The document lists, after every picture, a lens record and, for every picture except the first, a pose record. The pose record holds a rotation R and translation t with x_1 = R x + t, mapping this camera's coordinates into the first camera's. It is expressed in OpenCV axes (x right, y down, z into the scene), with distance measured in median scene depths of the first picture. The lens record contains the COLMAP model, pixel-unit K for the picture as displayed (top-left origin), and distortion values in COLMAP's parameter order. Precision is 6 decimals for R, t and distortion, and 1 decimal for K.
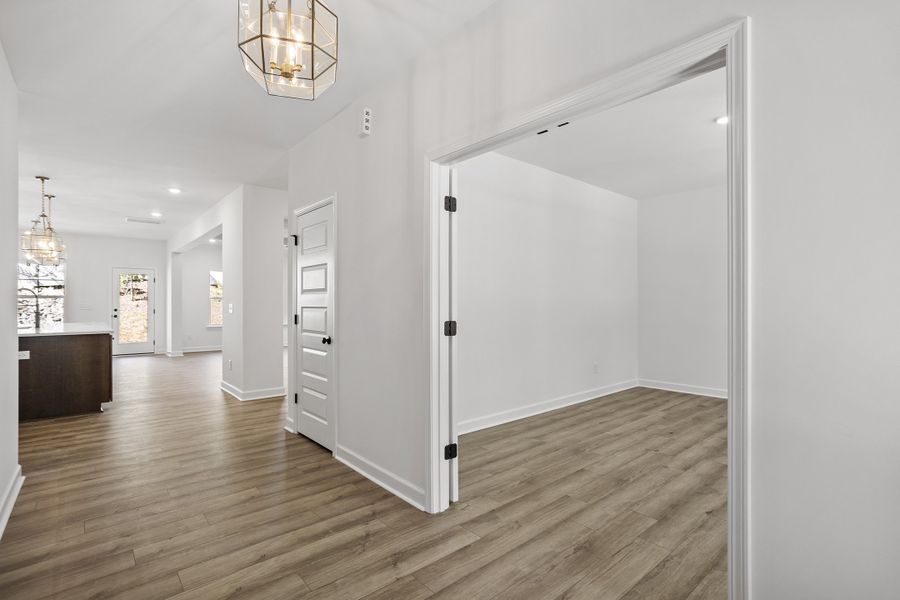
lens RADIAL K [[421.3, 0, 450.1], [0, 421.3, 301.9], [0, 0, 1]] dist [-0.003954, -0.000052]
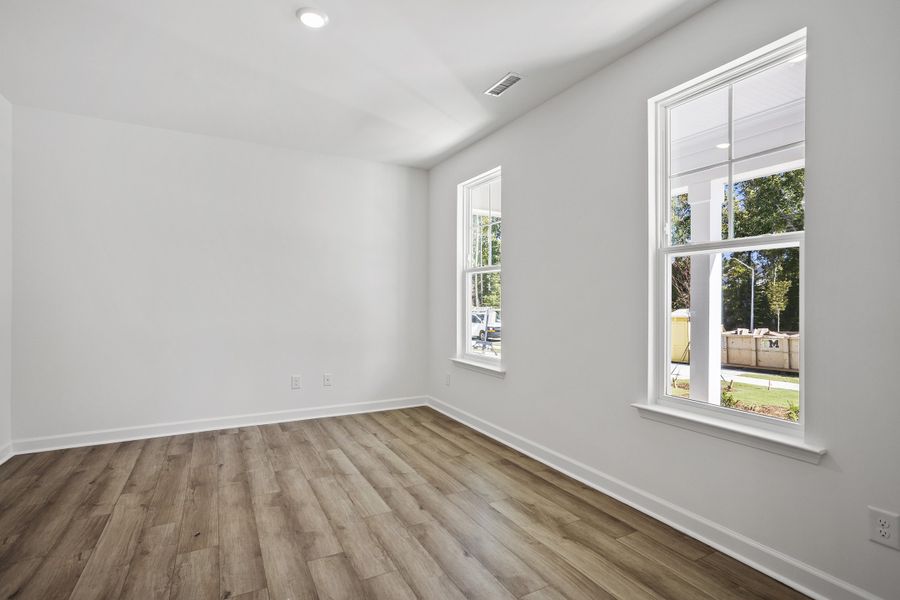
lens RADIAL K [[421.3, 0, 450.1], [0, 421.3, 301.9], [0, 0, 1]] dist [-0.003954, -0.000052]
pose [[0.191183, -0.001827, 0.981553, 0.042411], [-0.004814, 0.999984, 0.002799, 0.000778], [-0.981543, -0.005260, 0.191171, 0.538773]]
